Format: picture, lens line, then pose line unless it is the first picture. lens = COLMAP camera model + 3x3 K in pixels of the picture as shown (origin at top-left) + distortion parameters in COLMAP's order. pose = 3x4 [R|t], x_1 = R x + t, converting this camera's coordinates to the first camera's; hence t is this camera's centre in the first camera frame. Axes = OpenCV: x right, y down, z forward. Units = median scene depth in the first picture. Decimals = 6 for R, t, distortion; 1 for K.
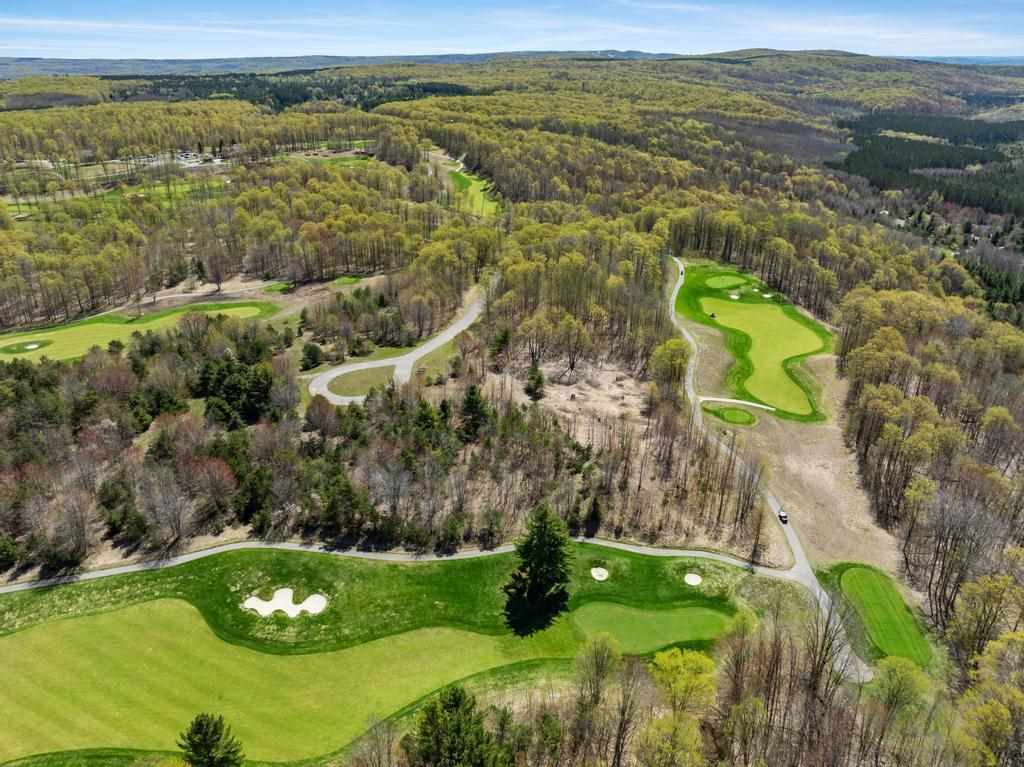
lens RADIAL K [[717.5, 0, 512.0], [0, 717.5, 383.5], [0, 0, 1]] dist [-0.042310, 0.006546]
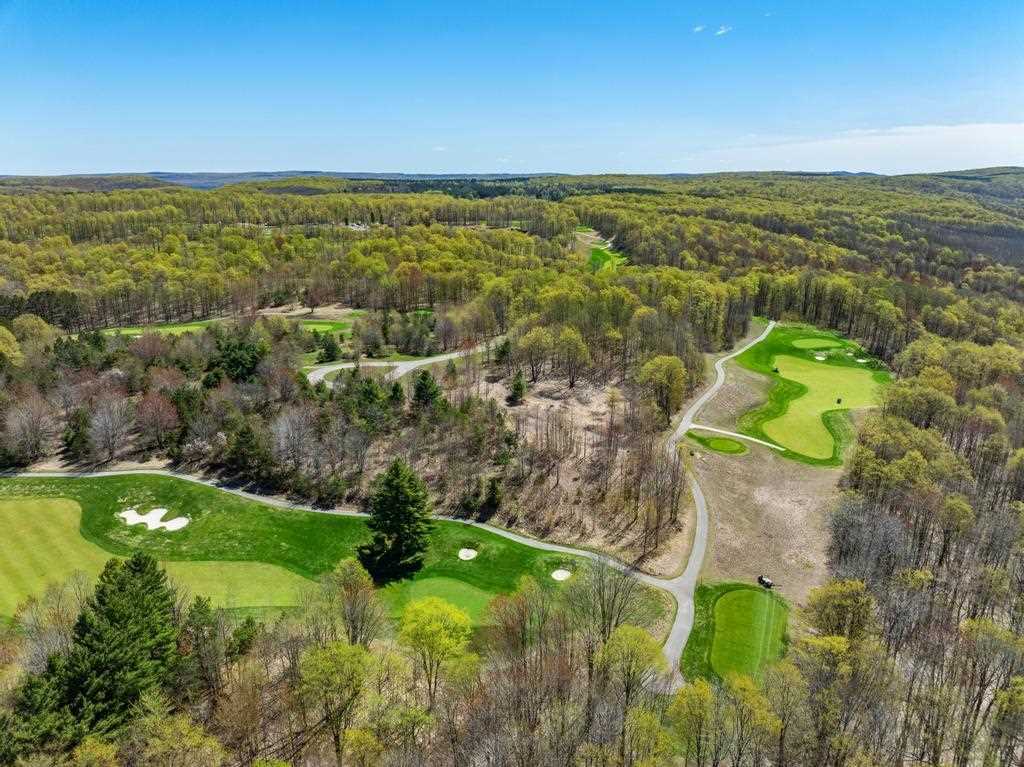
lens RADIAL K [[717.5, 0, 512.0], [0, 717.5, 383.5], [0, 0, 1]] dist [-0.042310, 0.006546]
pose [[0.954504, 0.088535, -0.284753, 0.391310], [-0.130460, 0.982656, -0.131783, 0.153512], [0.268147, 0.162937, 0.949499, 0.101595]]
